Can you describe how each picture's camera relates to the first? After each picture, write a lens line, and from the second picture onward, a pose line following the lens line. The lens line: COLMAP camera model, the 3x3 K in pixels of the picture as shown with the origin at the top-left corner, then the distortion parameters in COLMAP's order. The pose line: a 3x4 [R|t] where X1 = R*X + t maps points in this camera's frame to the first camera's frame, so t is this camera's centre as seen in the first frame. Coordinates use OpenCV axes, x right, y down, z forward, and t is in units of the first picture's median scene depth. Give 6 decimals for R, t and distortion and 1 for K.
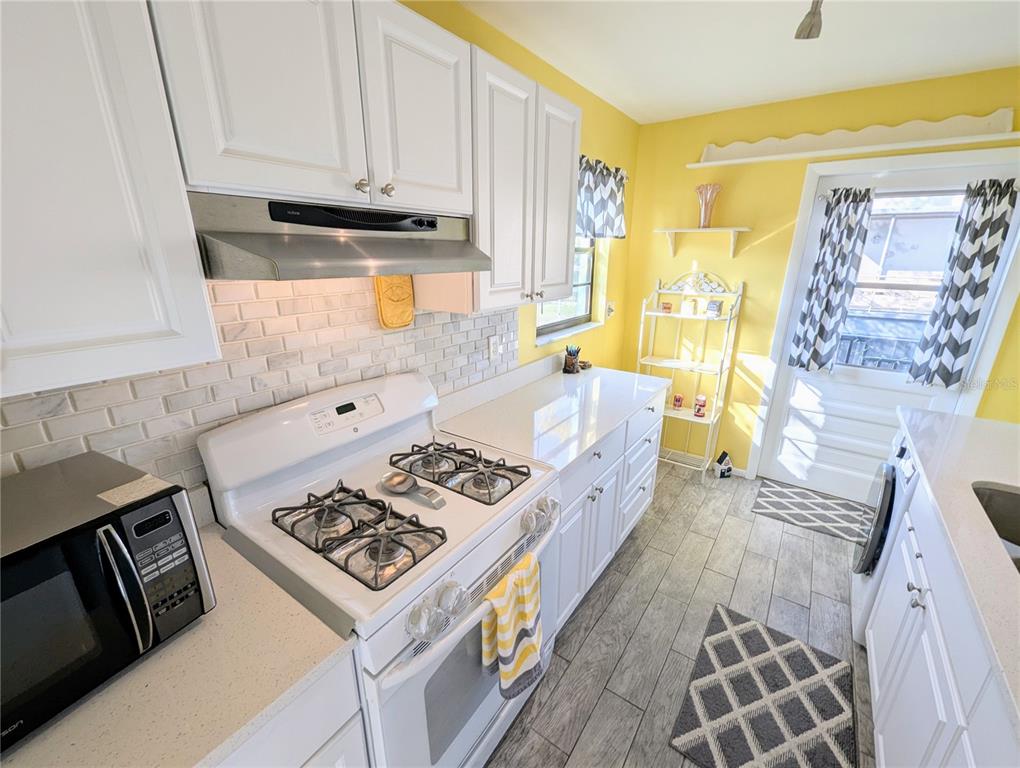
lens RADIAL K [[425.8, 0, 513.2], [0, 425.8, 391.8], [0, 0, 1]] dist [0.007104, -0.003888]
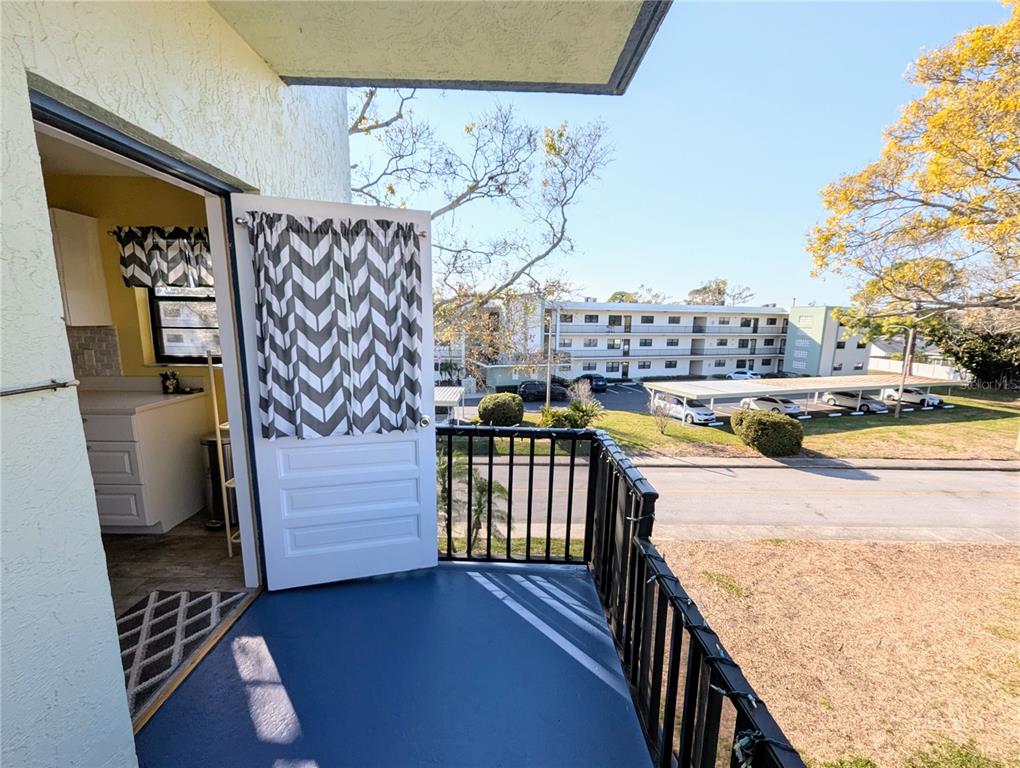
lens RADIAL K [[425.8, 0, 513.2], [0, 425.8, 391.8], [0, 0, 1]] dist [0.007104, -0.003888]
pose [[0.590479, 0.145805, -0.793773, 1.547824], [-0.267728, 0.963238, -0.022227, -0.262055], [0.761351, 0.225640, 0.607808, 0.916944]]
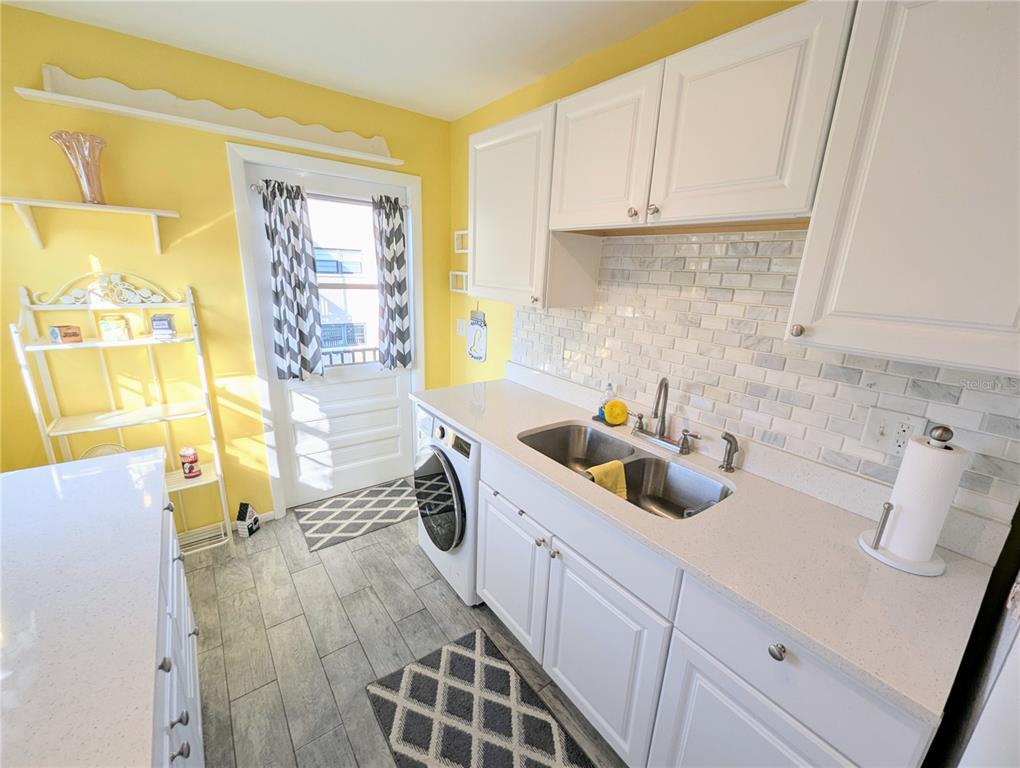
lens RADIAL K [[425.8, 0, 513.2], [0, 425.8, 391.8], [0, 0, 1]] dist [0.007104, -0.003888]
pose [[0.298948, -0.260087, 0.918142, -0.022246], [0.262814, 0.947373, 0.182794, -0.072810], [-0.917365, 0.186655, 0.351569, 0.259320]]
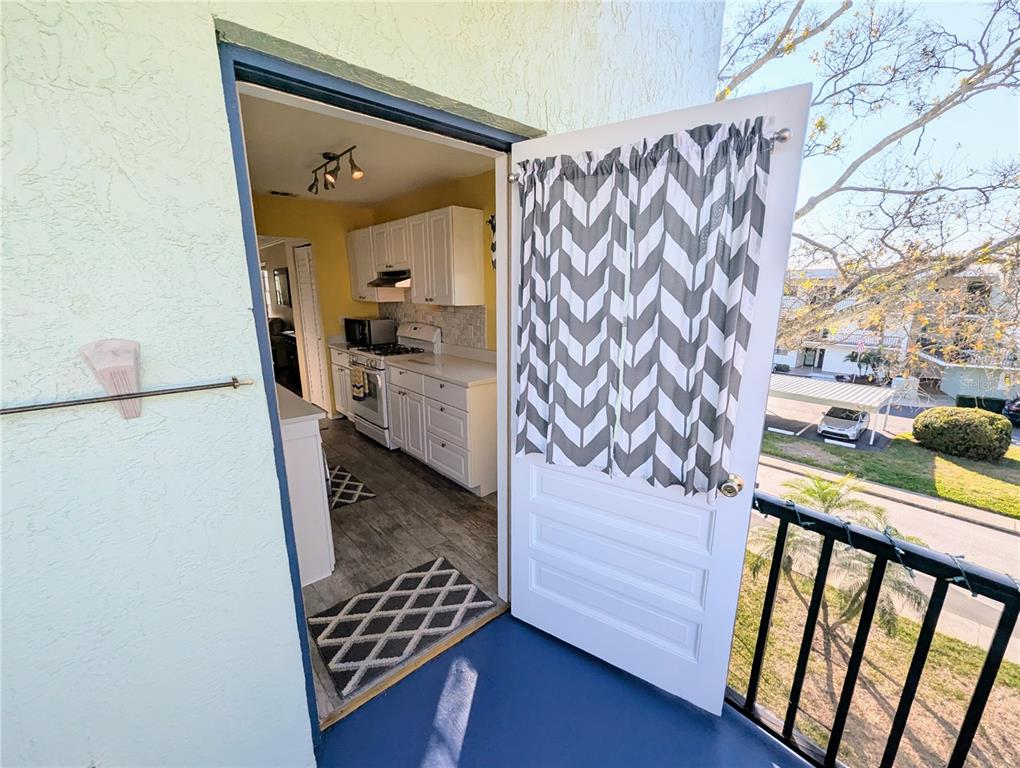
lens RADIAL K [[425.8, 0, 513.2], [0, 425.8, 391.8], [0, 0, 1]] dist [0.007104, -0.003888]
pose [[-0.227085, 0.225397, -0.947433, 1.272064], [-0.310973, 0.905136, 0.289870, -0.336663], [0.922891, 0.360451, -0.135450, 1.108424]]
